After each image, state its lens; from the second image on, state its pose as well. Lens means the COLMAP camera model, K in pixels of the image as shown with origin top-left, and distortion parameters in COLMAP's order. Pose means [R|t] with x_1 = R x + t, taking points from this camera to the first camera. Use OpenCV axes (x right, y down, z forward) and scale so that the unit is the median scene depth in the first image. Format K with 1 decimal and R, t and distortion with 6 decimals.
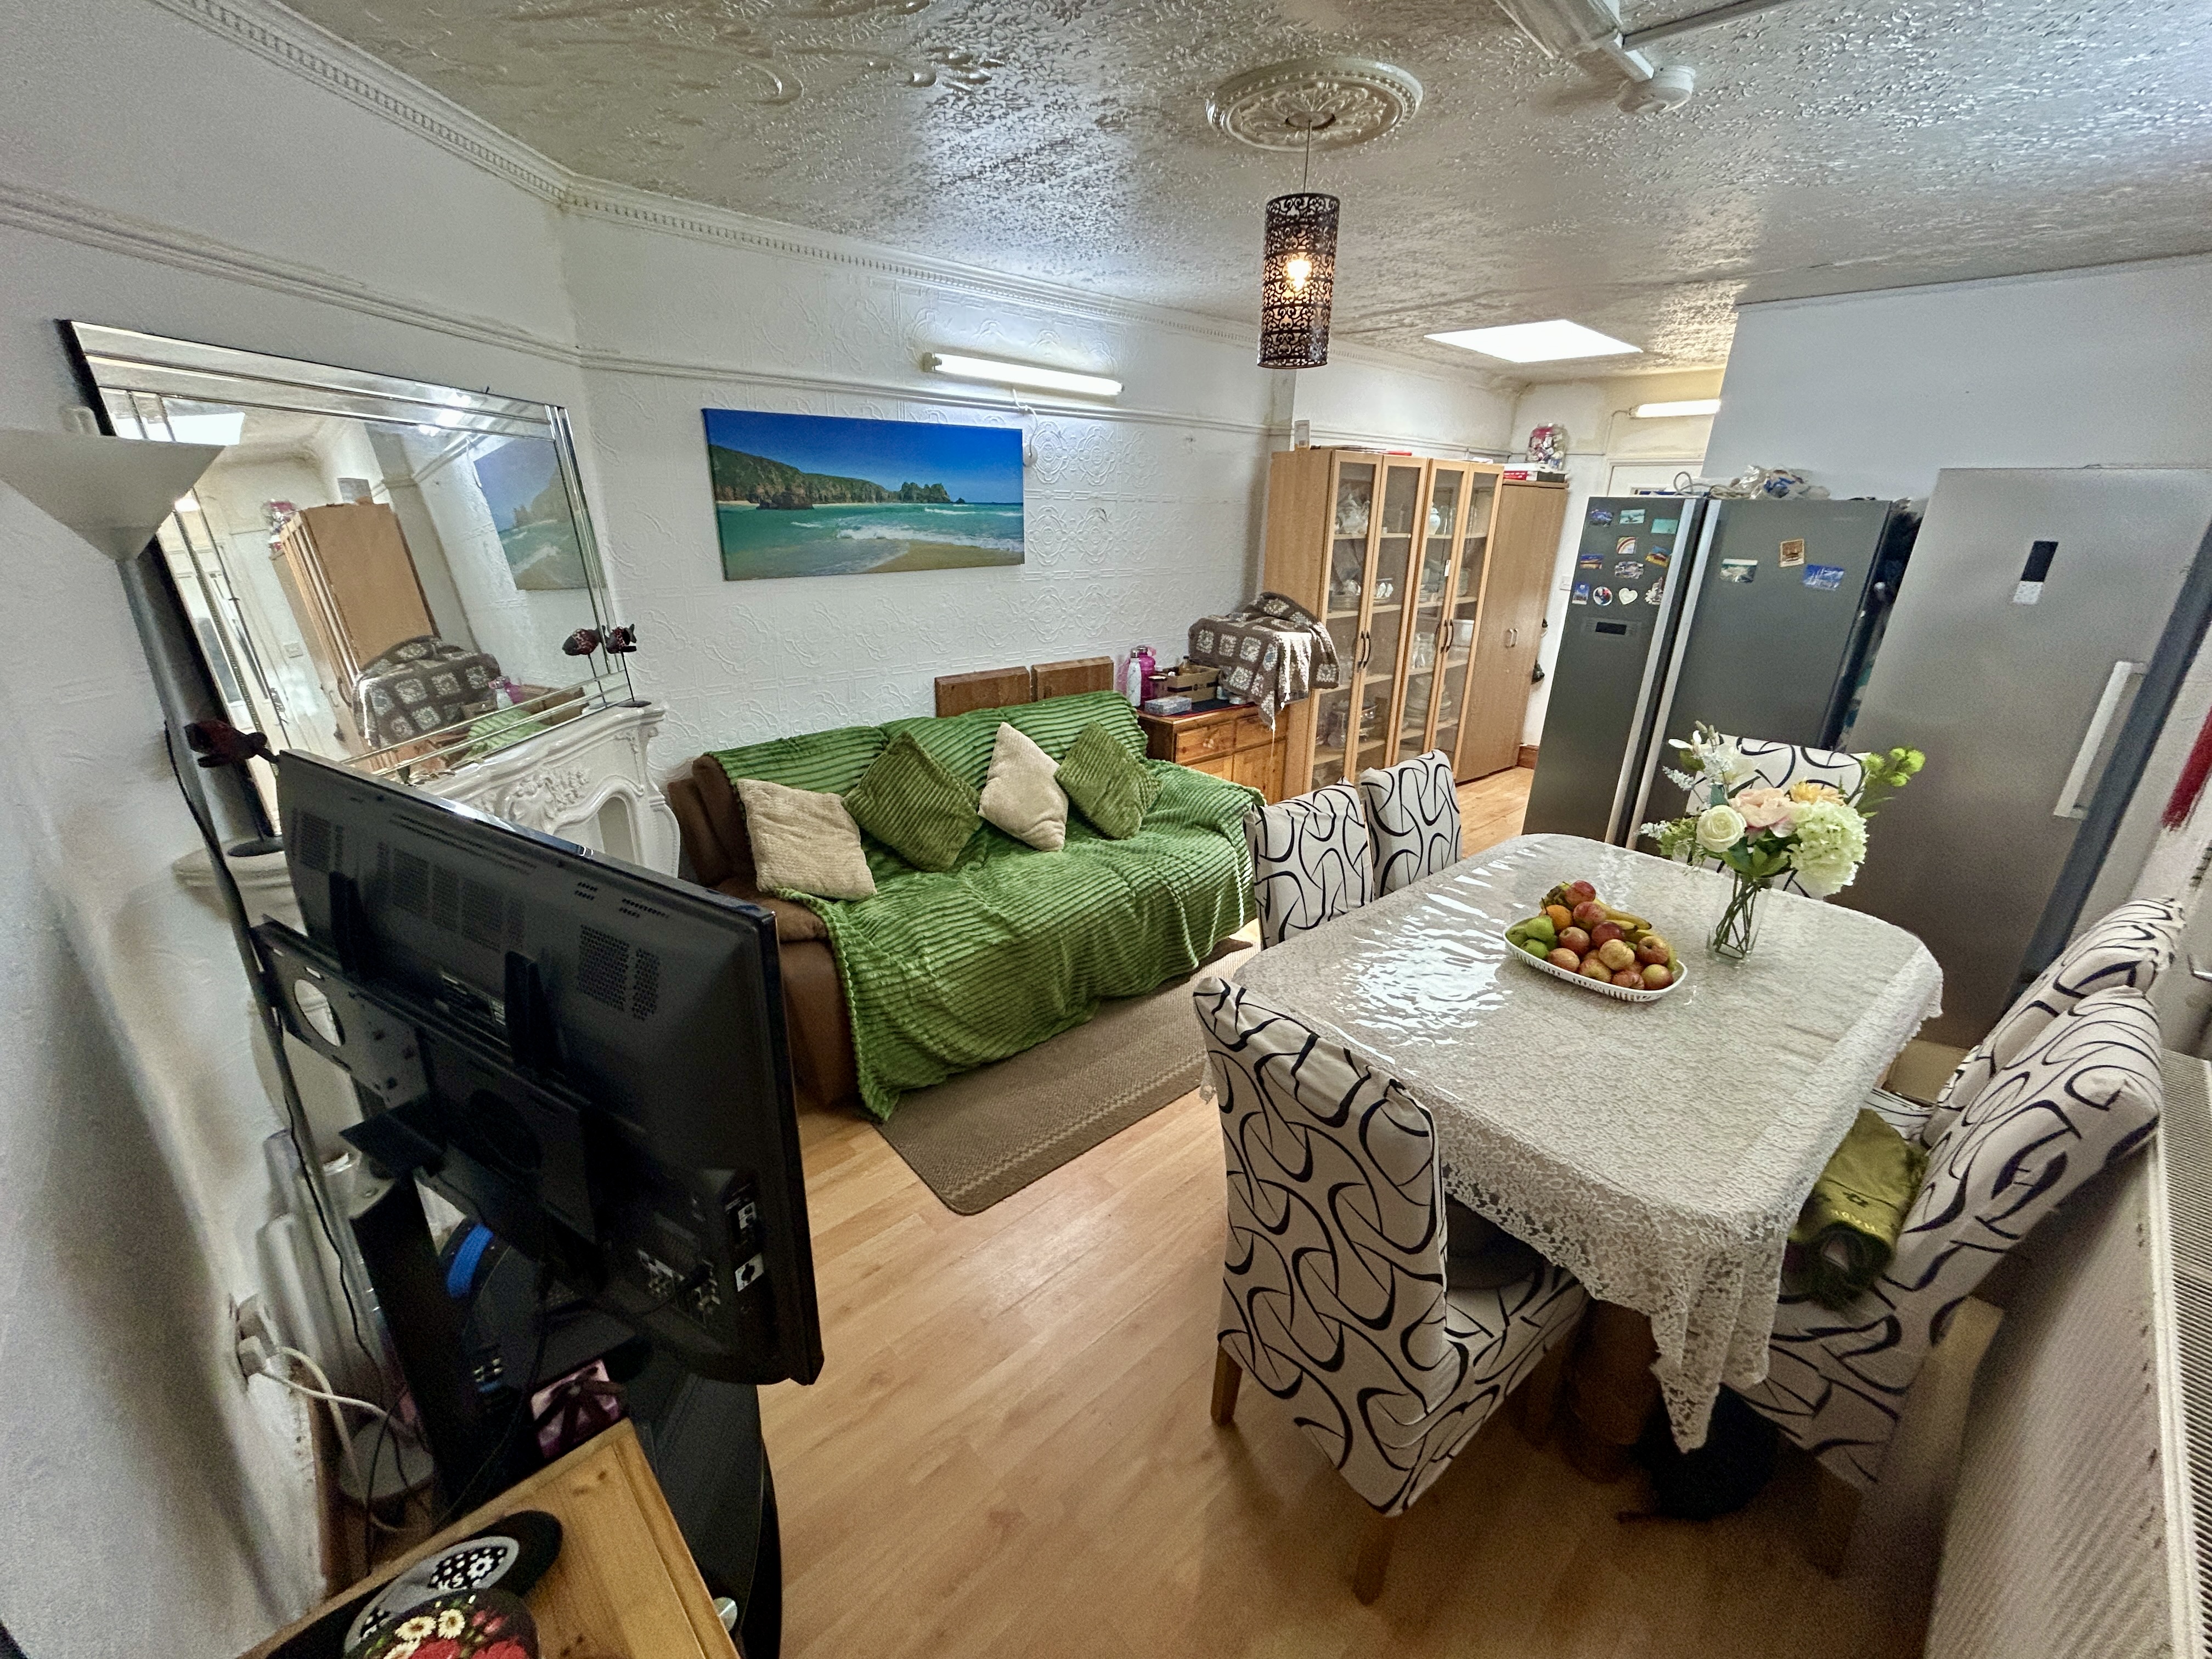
lens RADIAL K [[885.2, 0, 1111.0], [0, 885.2, 836.9], [0, 0, 1]] dist [-0.003140, 0.000145]
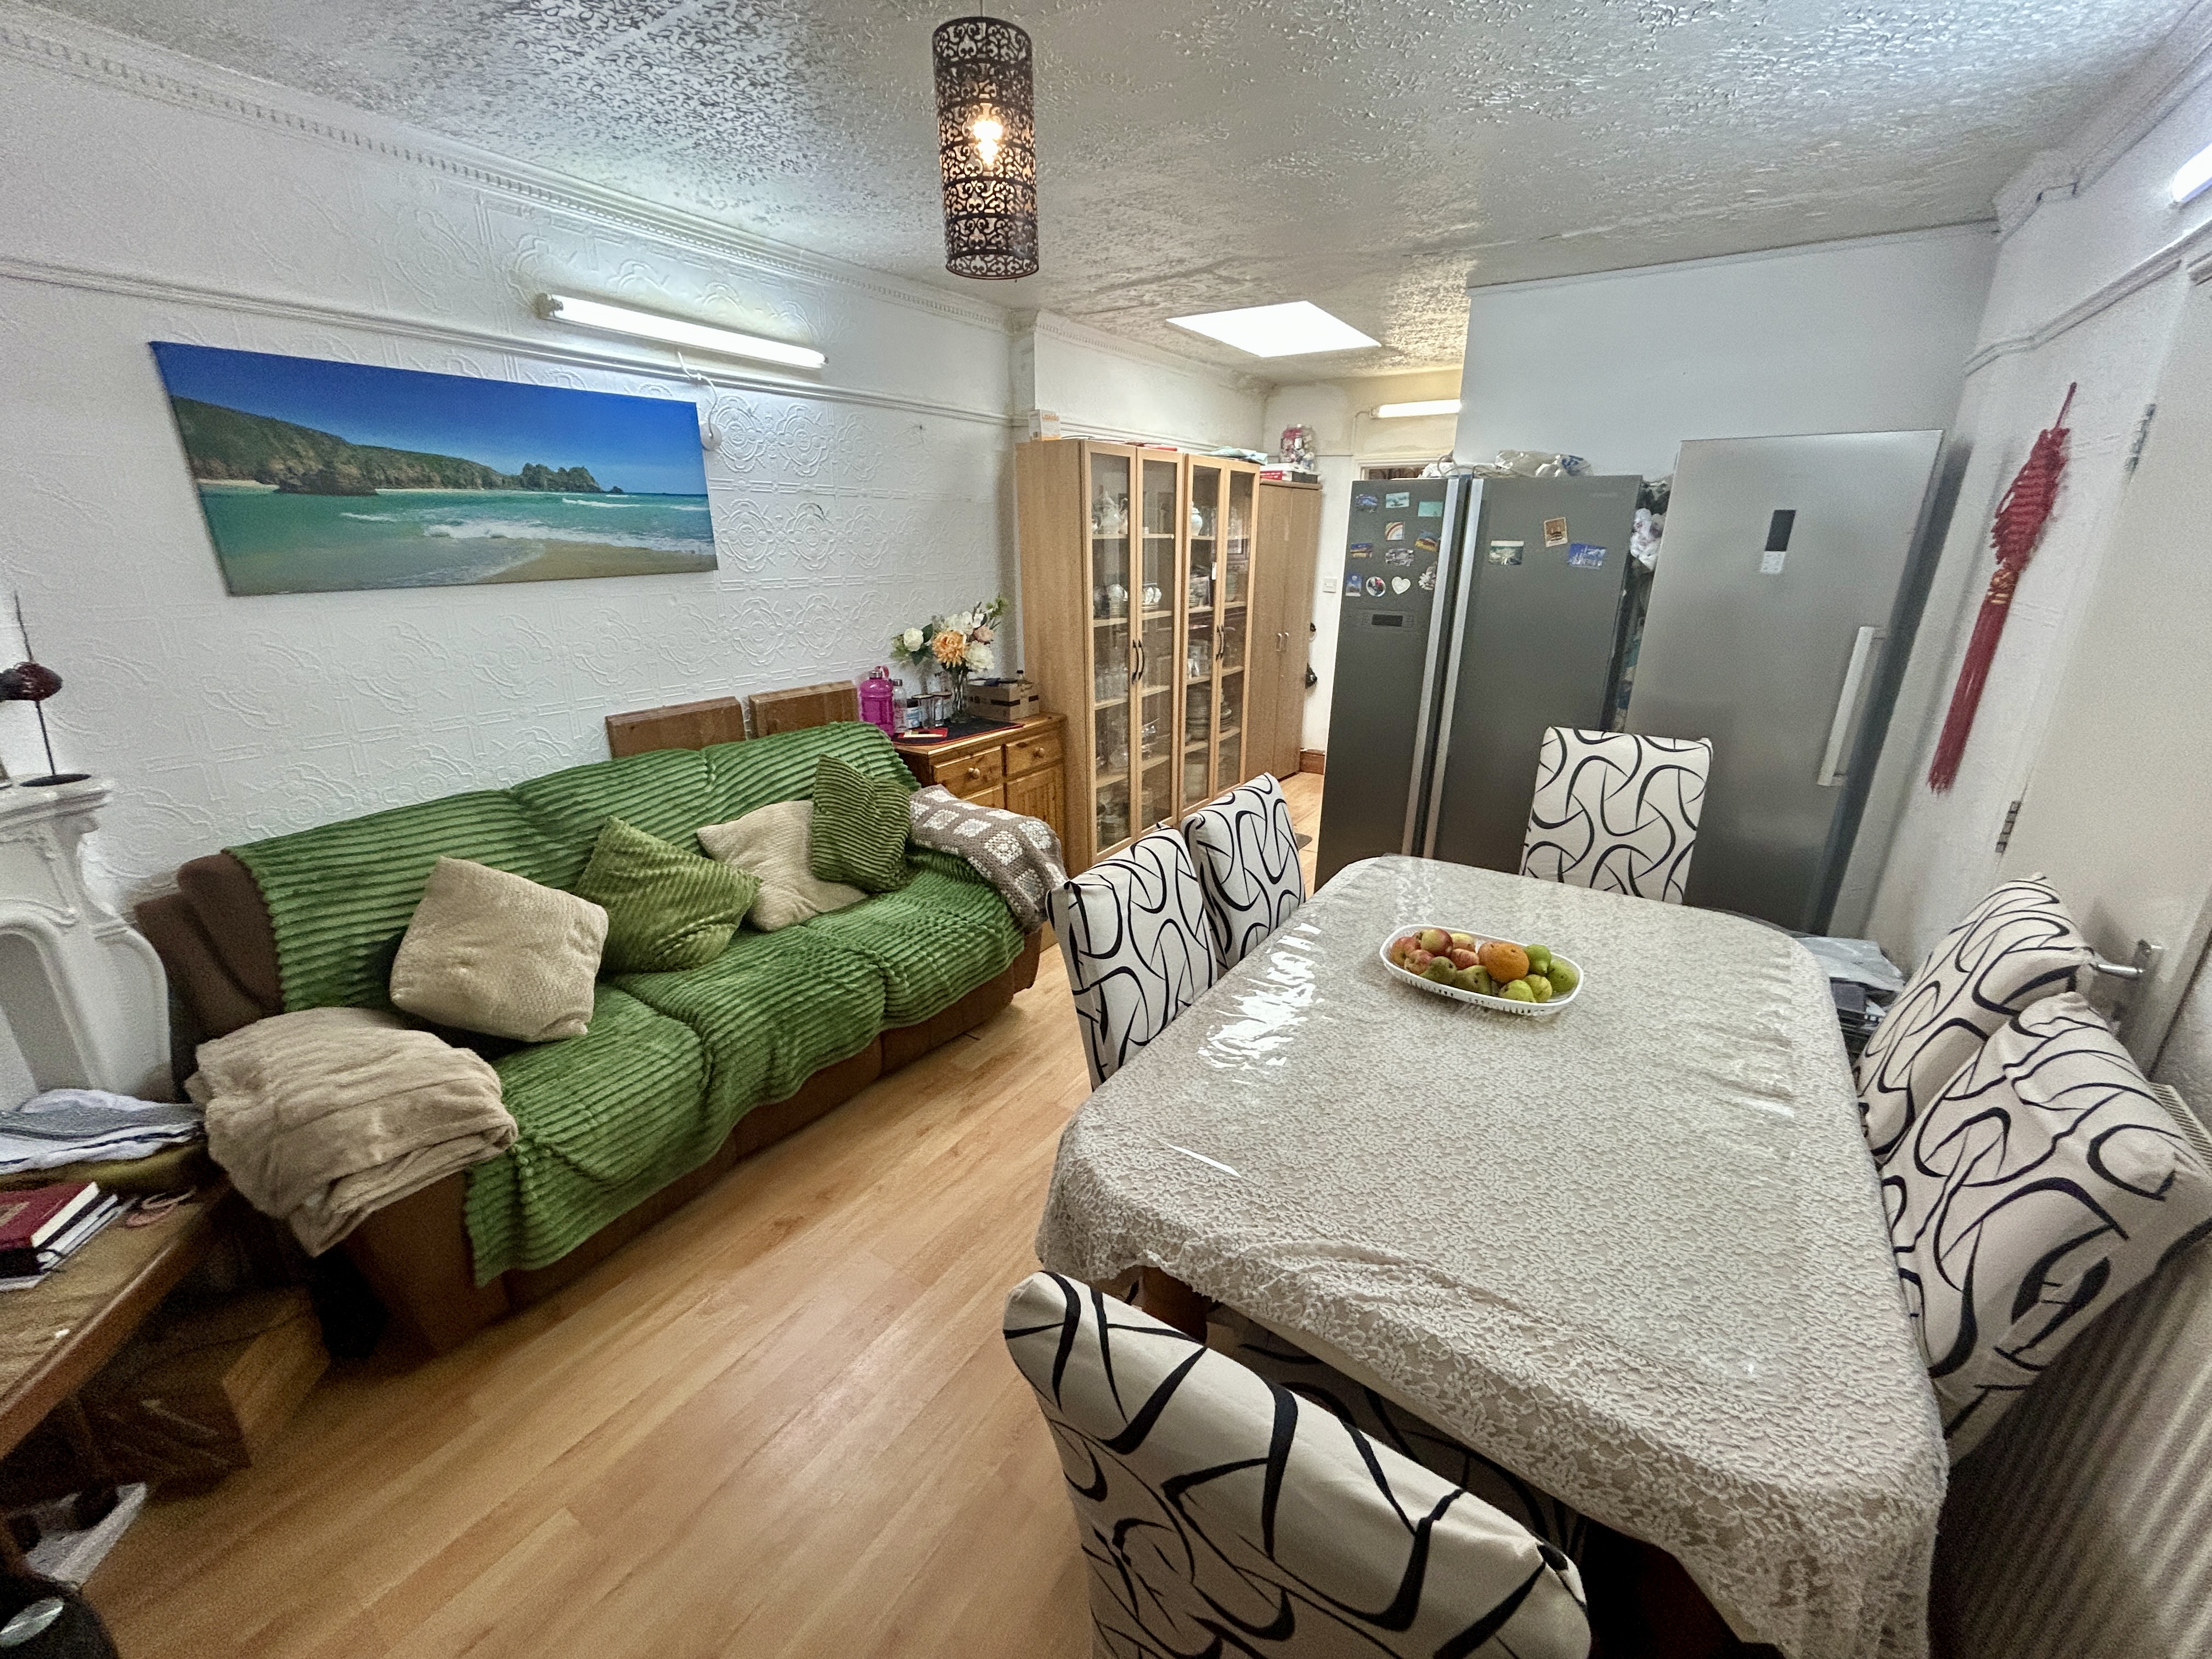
lens RADIAL K [[885.2, 0, 1111.0], [0, 885.2, 836.9], [0, 0, 1]] dist [-0.003140, 0.000145]
pose [[0.971282, -0.091071, 0.219811, 0.055030], [0.097519, 0.995059, -0.018642, -0.019019], [-0.217027, 0.039543, 0.975364, 0.159664]]
